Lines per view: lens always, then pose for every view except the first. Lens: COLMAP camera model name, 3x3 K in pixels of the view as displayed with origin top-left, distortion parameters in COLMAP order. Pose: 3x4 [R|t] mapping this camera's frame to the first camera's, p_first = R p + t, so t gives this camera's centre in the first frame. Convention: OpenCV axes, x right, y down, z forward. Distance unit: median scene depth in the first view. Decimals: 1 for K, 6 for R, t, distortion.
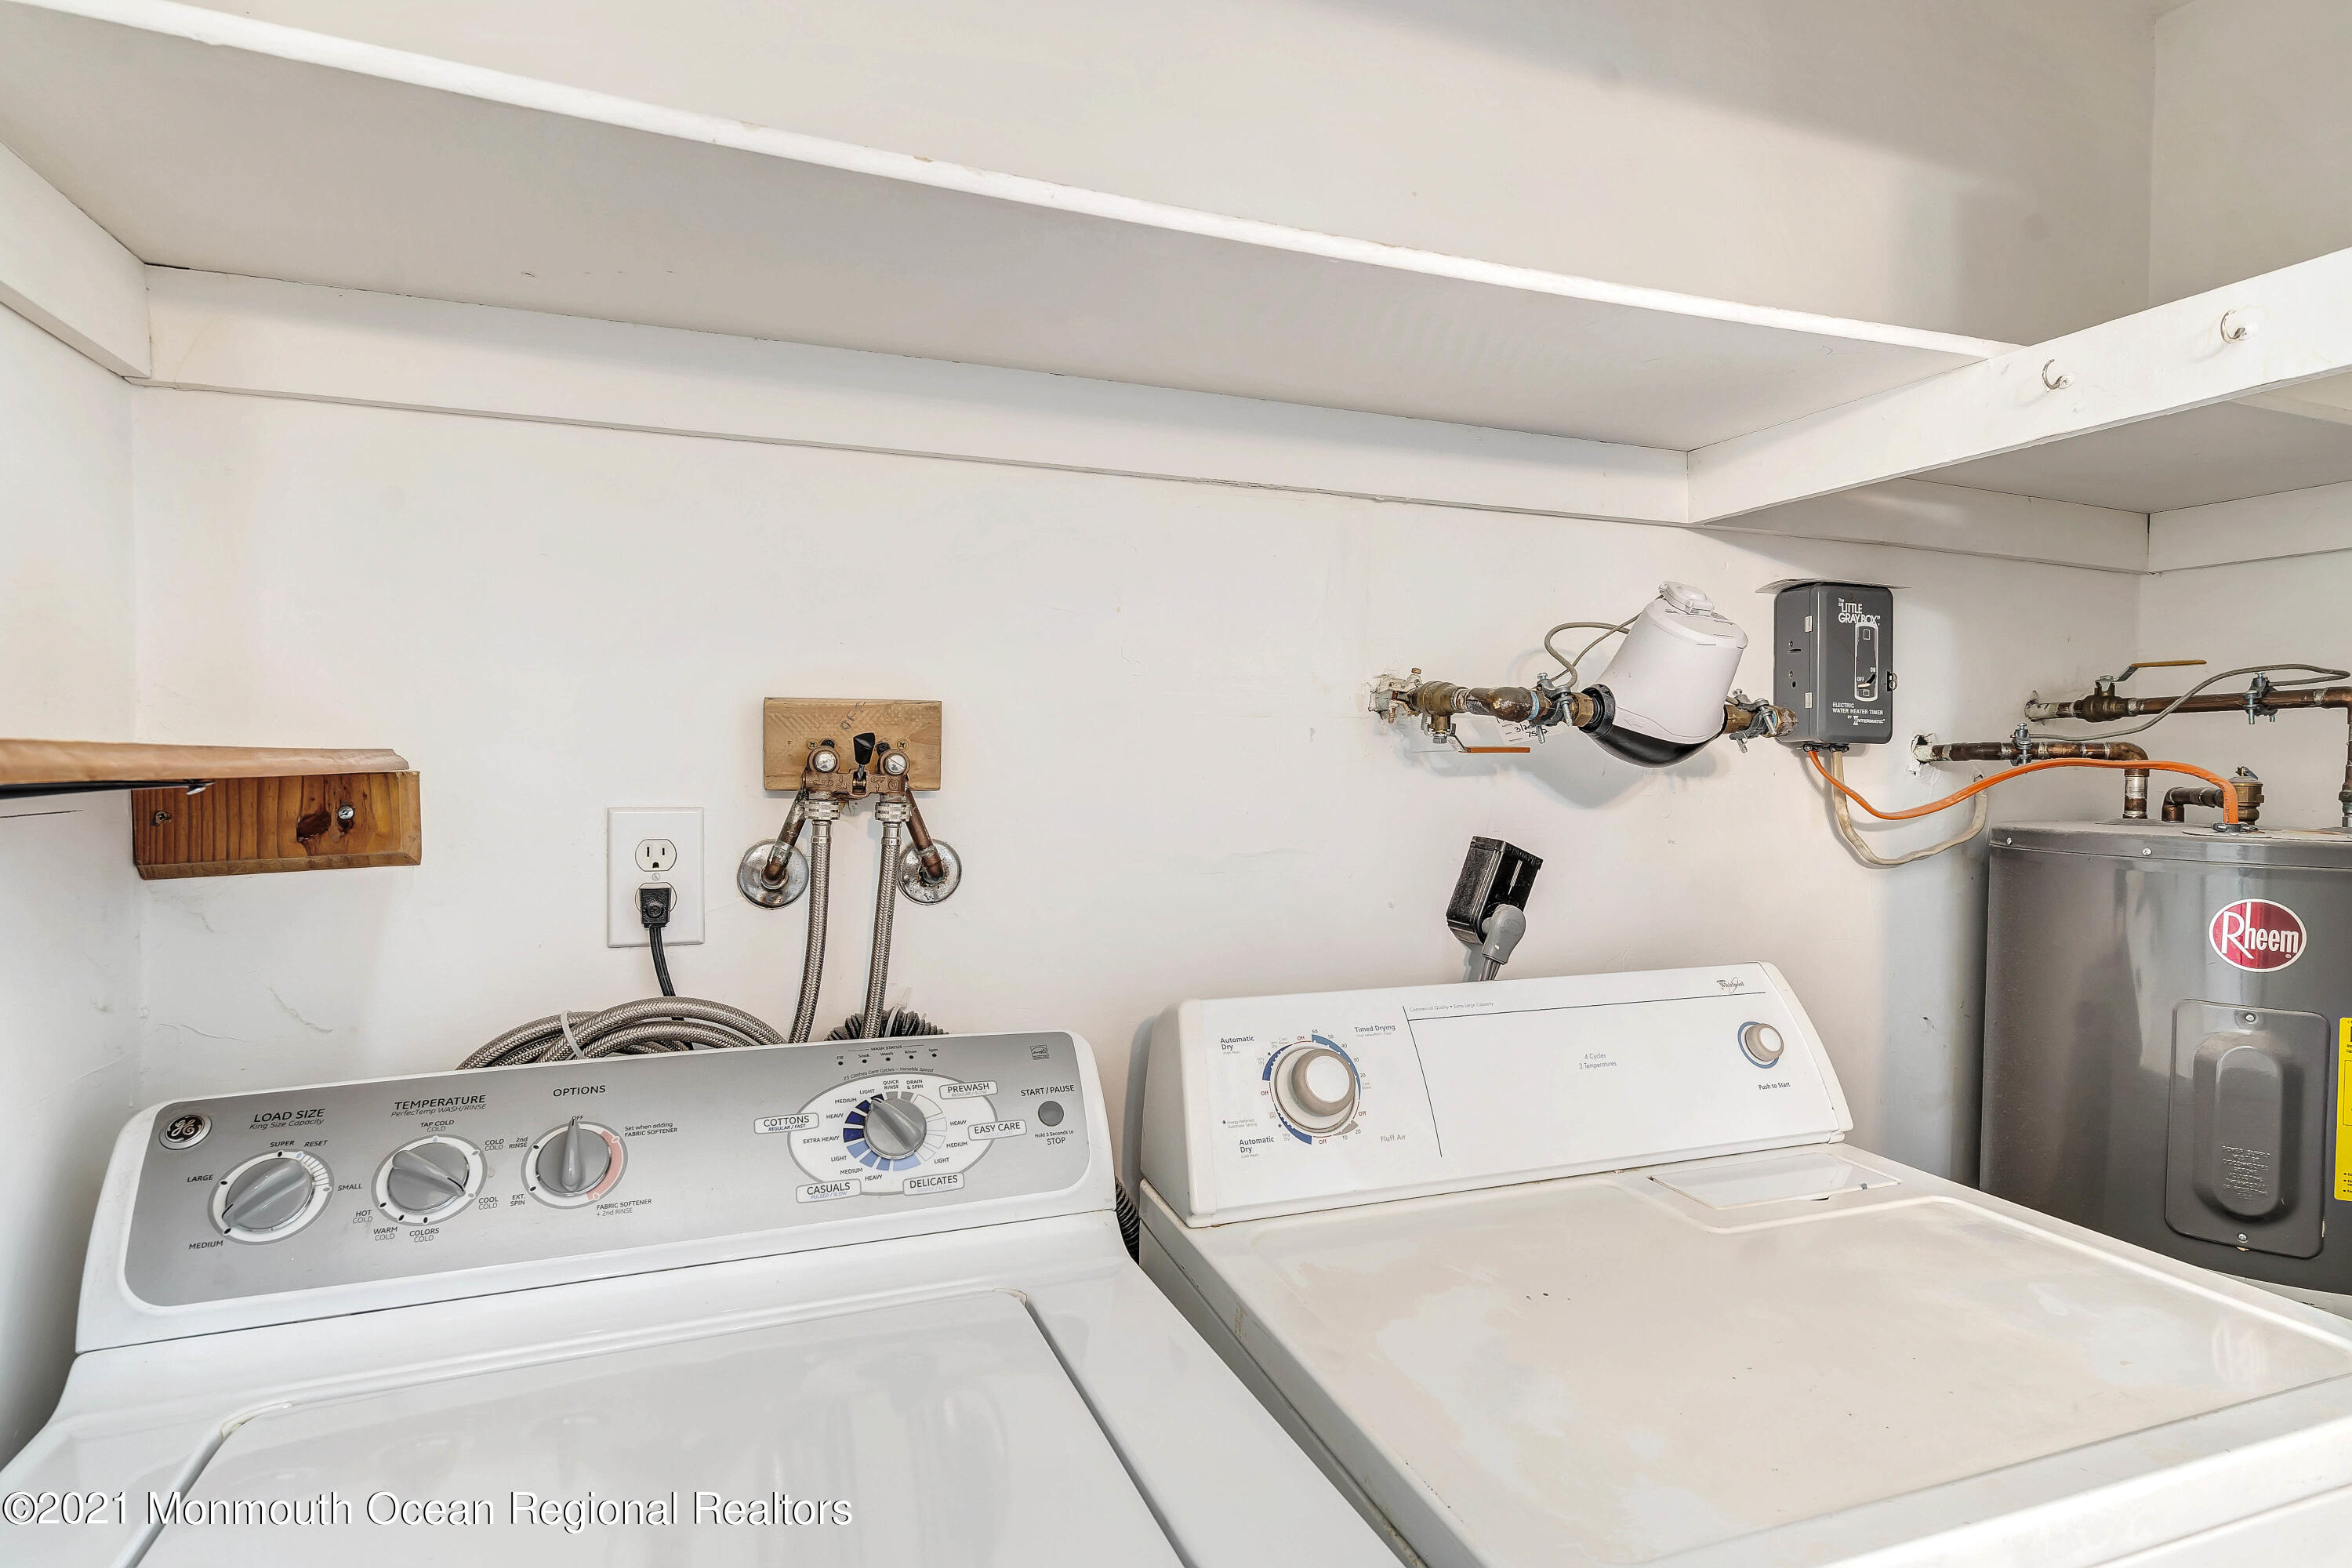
lens RADIAL K [[1204.1, 0, 1174.9], [0, 1204.1, 782.5], [0, 0, 1]] dist [-0.004630, 0.003377]
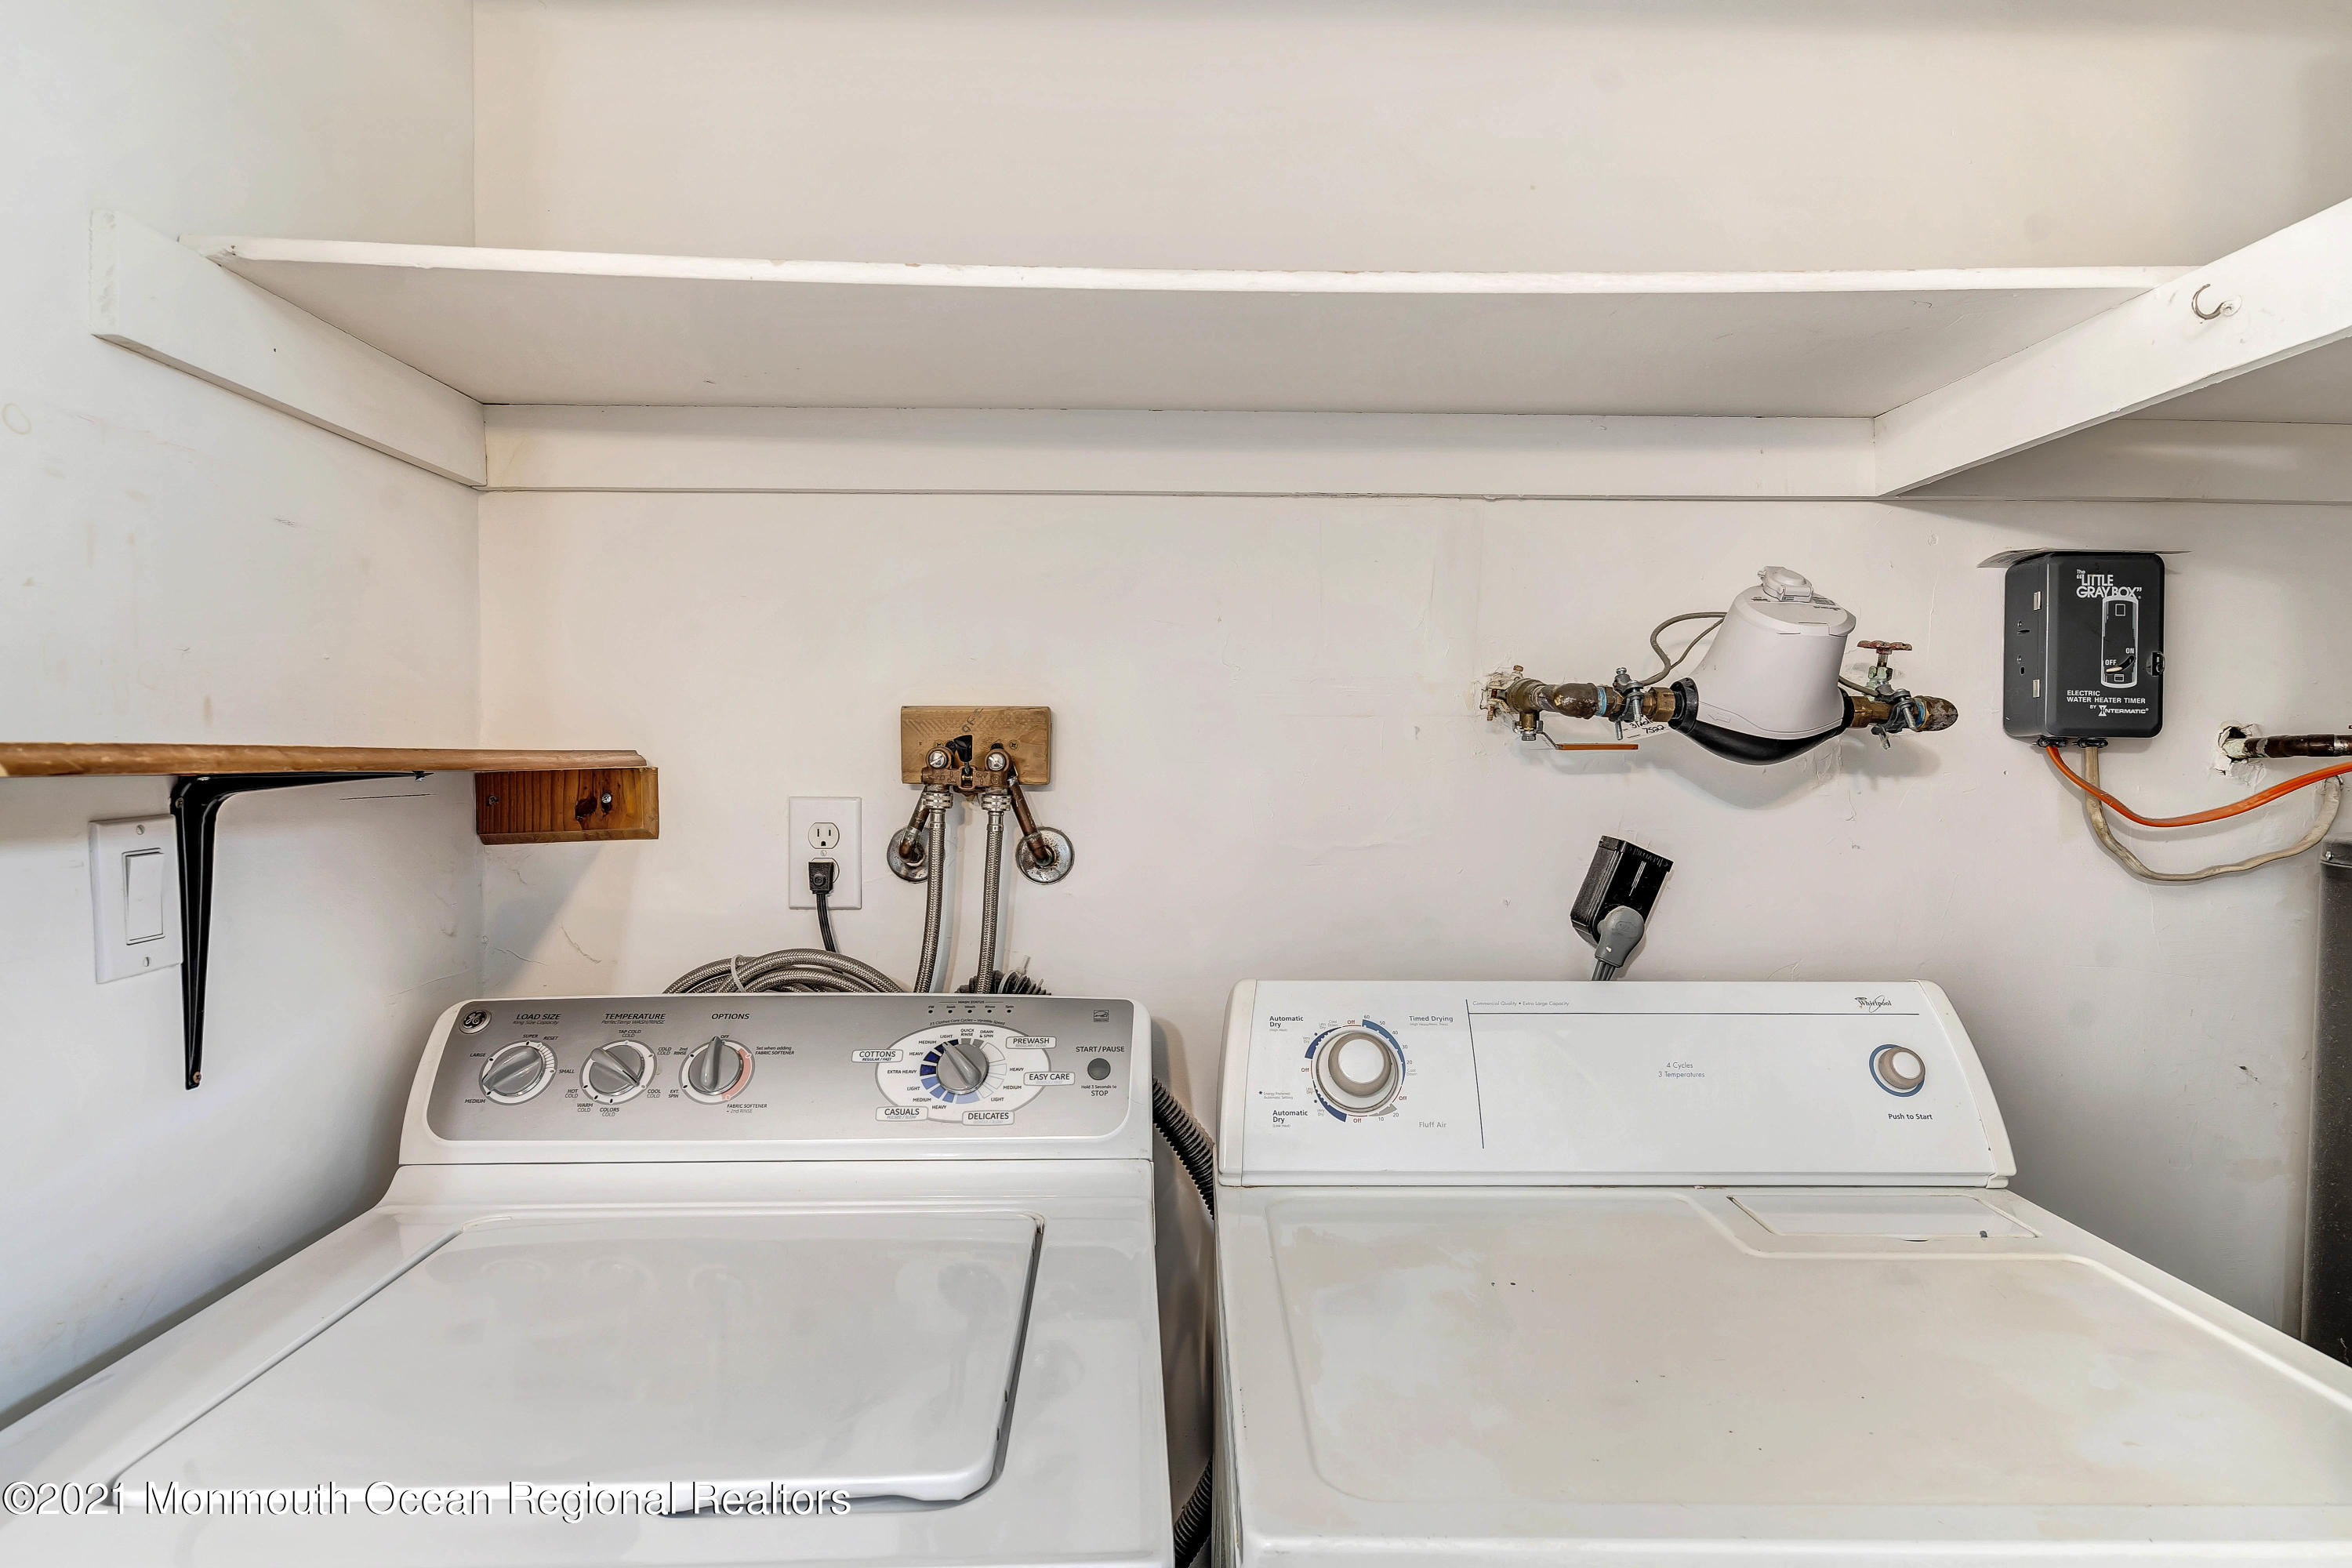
lens RADIAL K [[1204.1, 0, 1183.5], [0, 1204.1, 780.7], [0, 0, 1]] dist [-0.004630, 0.003377]
pose [[0.942528, 0.004505, -0.334097, 0.317619], [-0.004672, 0.999989, 0.000303, 0.001824], [0.334095, 0.001276, 0.942539, -0.040208]]
